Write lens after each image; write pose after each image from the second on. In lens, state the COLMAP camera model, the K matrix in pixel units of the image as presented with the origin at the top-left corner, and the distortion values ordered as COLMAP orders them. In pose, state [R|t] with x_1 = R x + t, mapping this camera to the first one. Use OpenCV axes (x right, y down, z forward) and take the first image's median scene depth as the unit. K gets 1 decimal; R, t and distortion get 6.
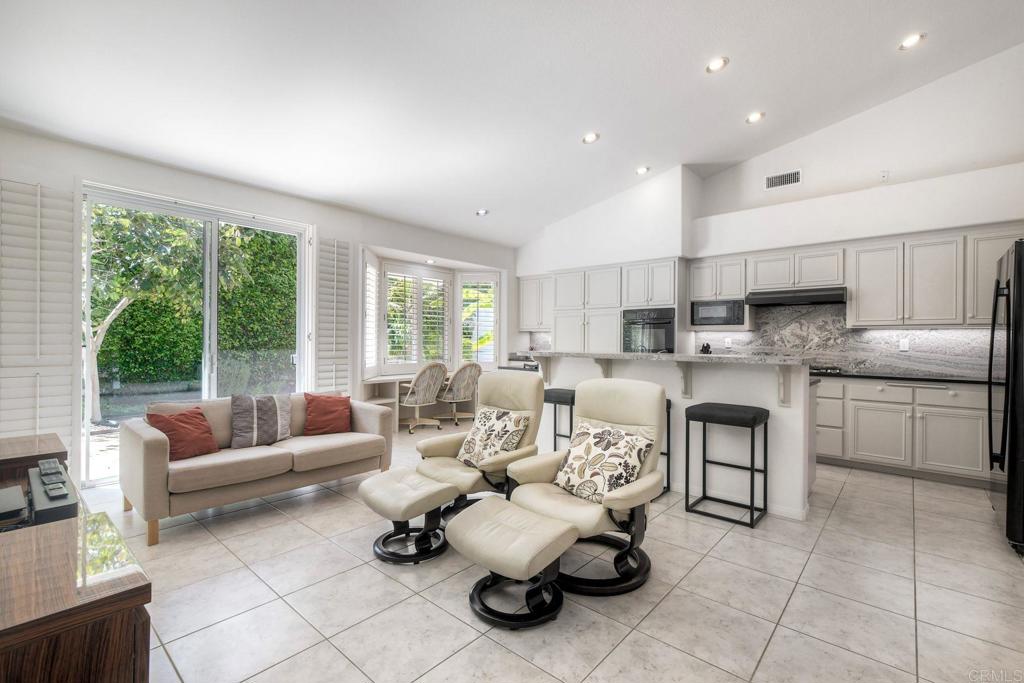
lens RADIAL K [[452.7, 0, 512.0], [0, 452.7, 341.5], [0, 0, 1]] dist [-0.001394, -0.000187]
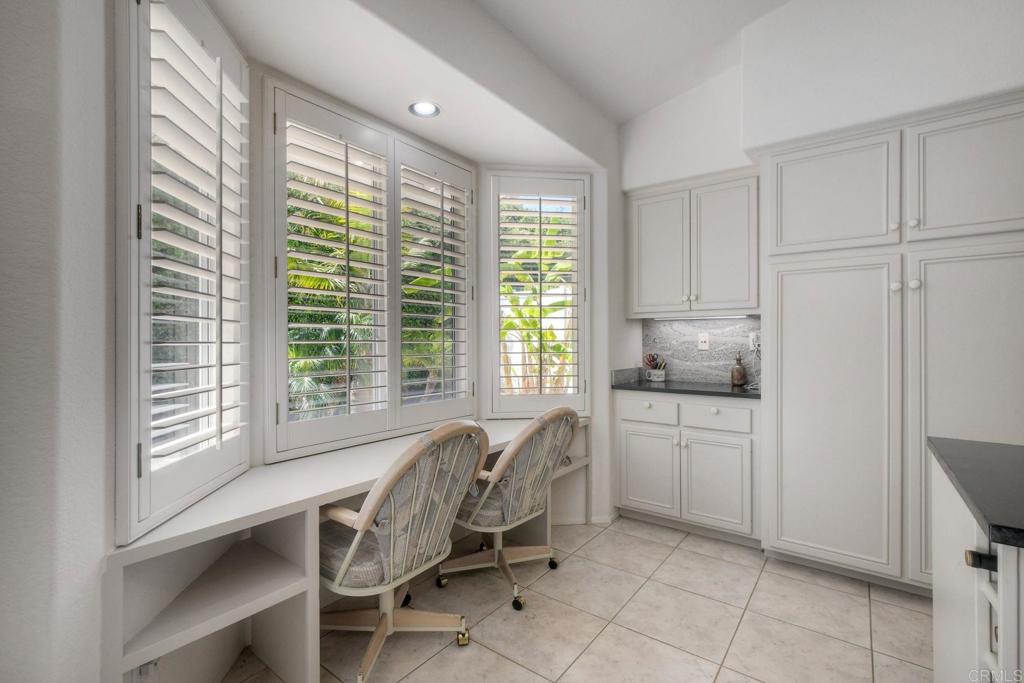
lens RADIAL K [[452.7, 0, 512.0], [0, 452.7, 341.5], [0, 0, 1]] dist [-0.001394, -0.000187]
pose [[0.998267, -0.012672, 0.057471, -0.166254], [0.012280, 0.999899, 0.007176, -0.007925], [-0.057556, -0.006458, 0.998321, 0.809720]]
